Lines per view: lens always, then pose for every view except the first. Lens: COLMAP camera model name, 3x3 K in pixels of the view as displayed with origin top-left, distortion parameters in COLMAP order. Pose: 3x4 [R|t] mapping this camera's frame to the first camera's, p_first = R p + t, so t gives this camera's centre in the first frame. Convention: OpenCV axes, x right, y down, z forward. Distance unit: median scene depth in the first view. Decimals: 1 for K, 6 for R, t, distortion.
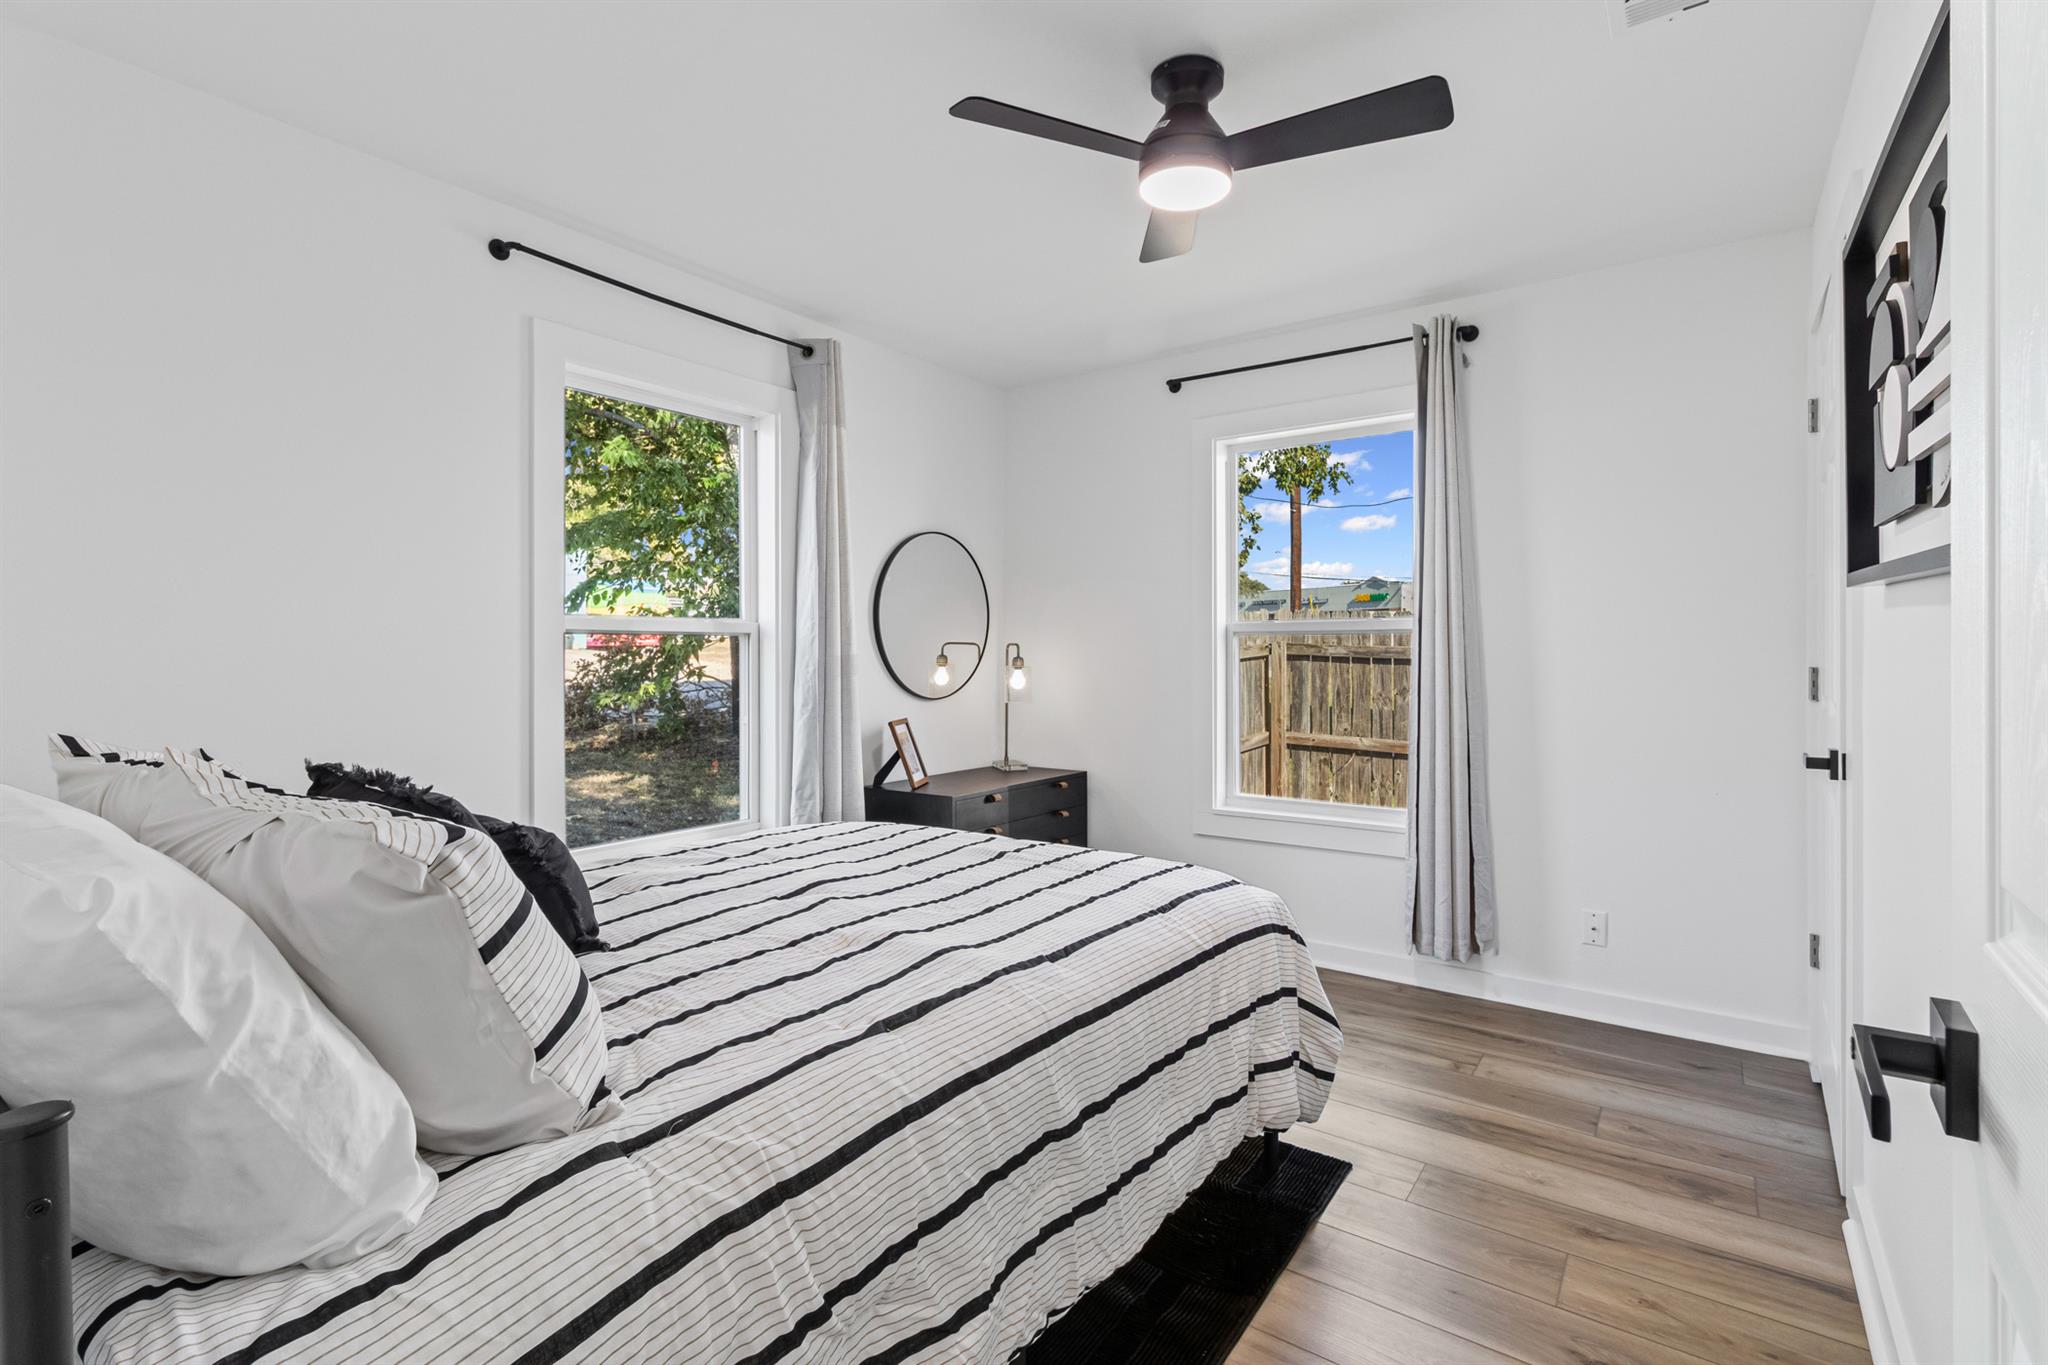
lens RADIAL K [[945.1, 0, 1022.9], [0, 945.1, 677.6], [0, 0, 1]] dist [0.000146, -0.000006]
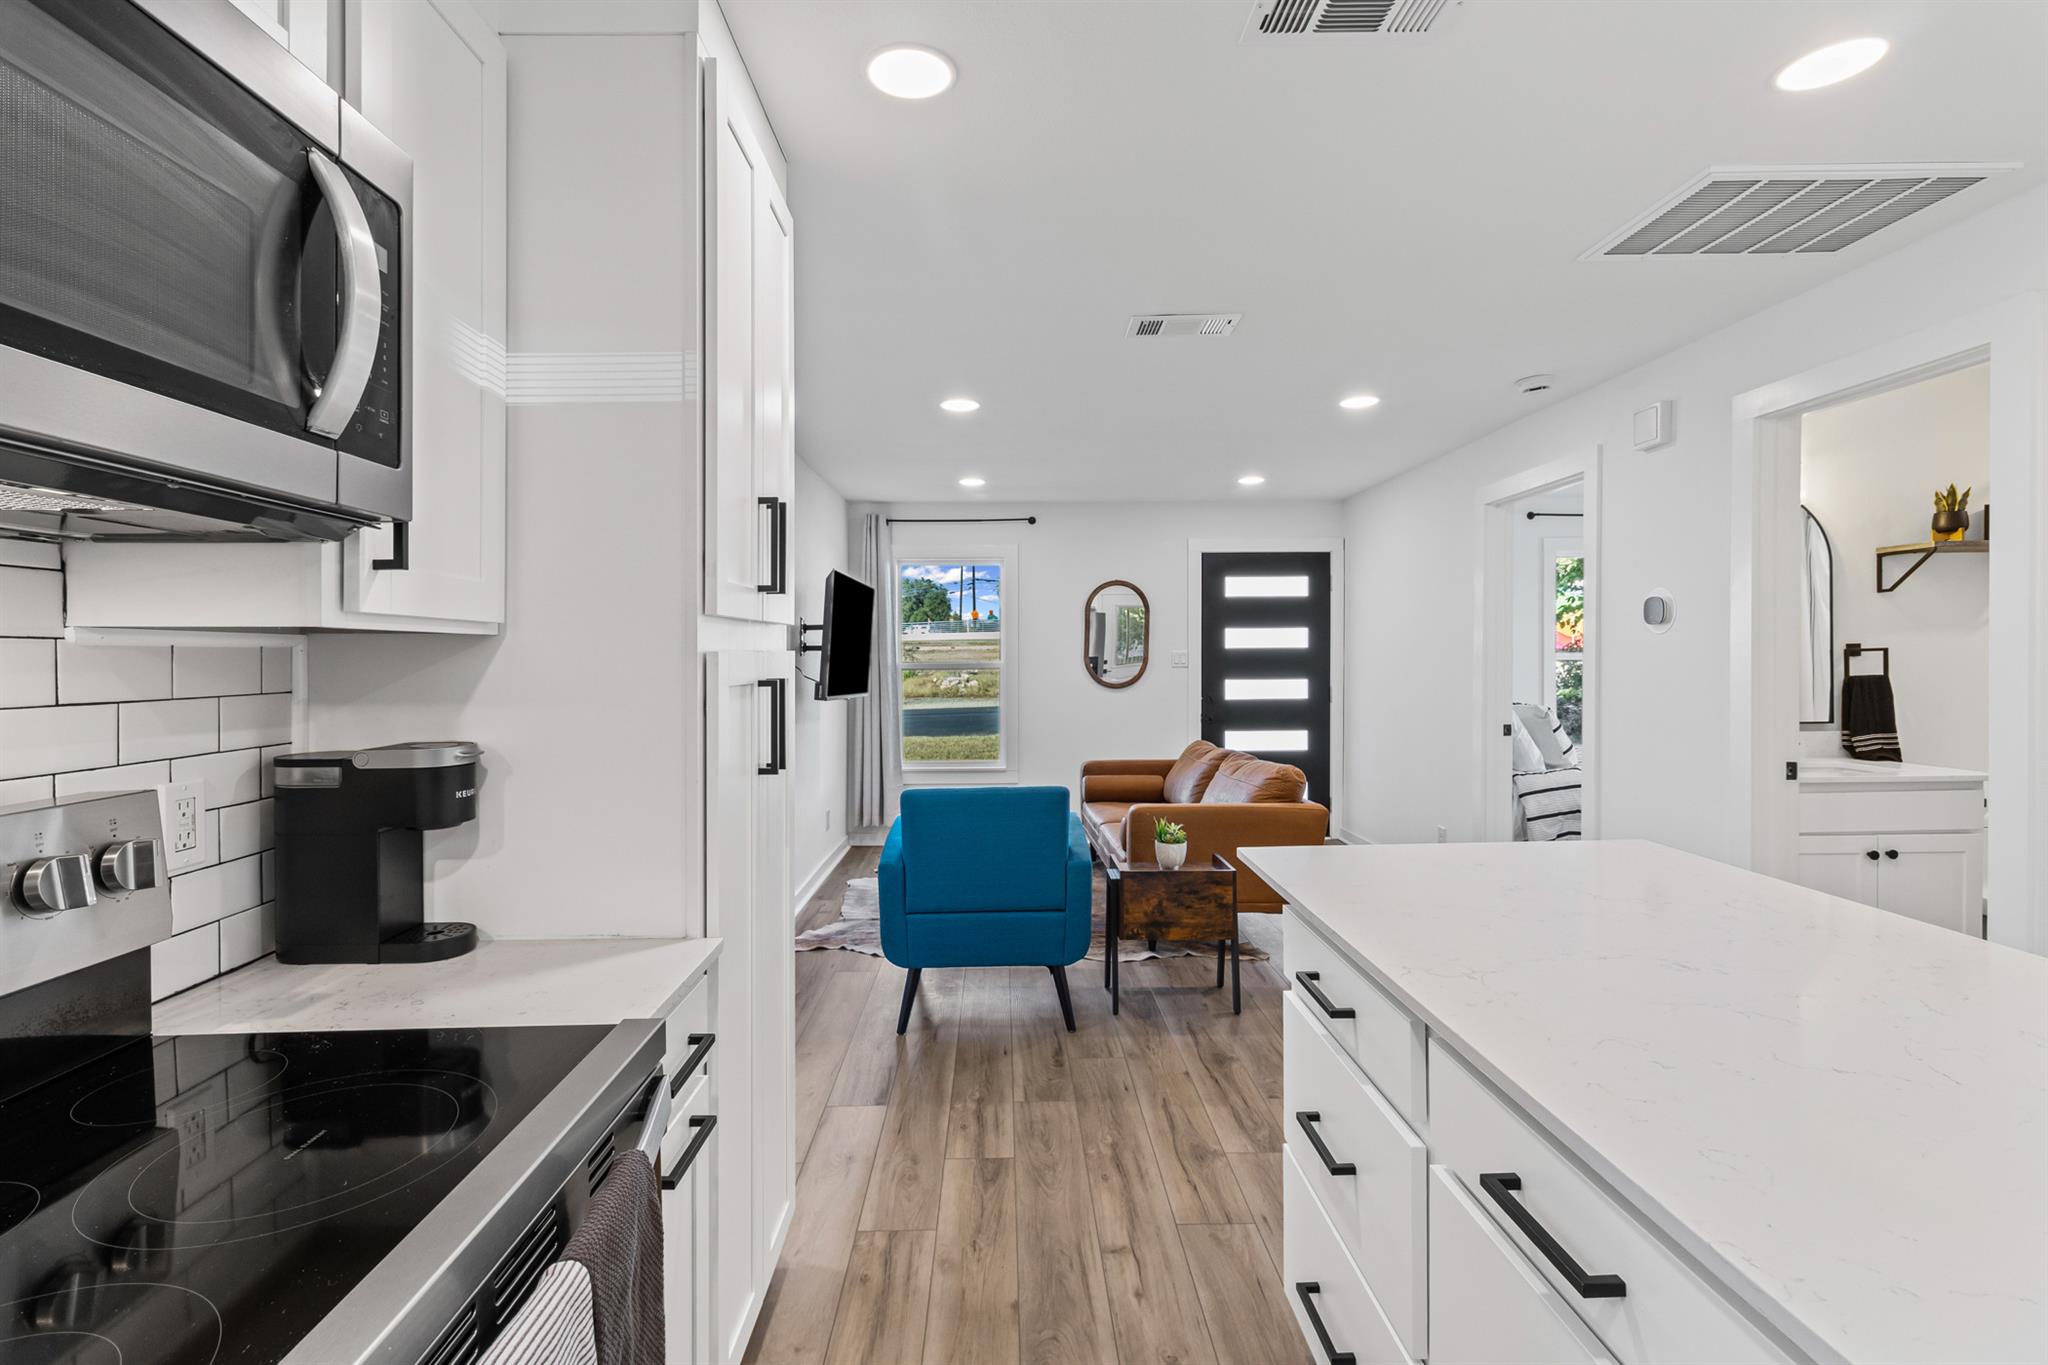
lens RADIAL K [[945.1, 0, 1022.8], [0, 945.1, 675.0], [0, 0, 1]] dist [0.000146, -0.000006]
pose [[0.593721, 0.002654, -0.804666, 0.214593], [-0.002510, 0.999996, 0.001446, -0.006869], [0.804667, 0.001161, 0.593725, -0.505575]]
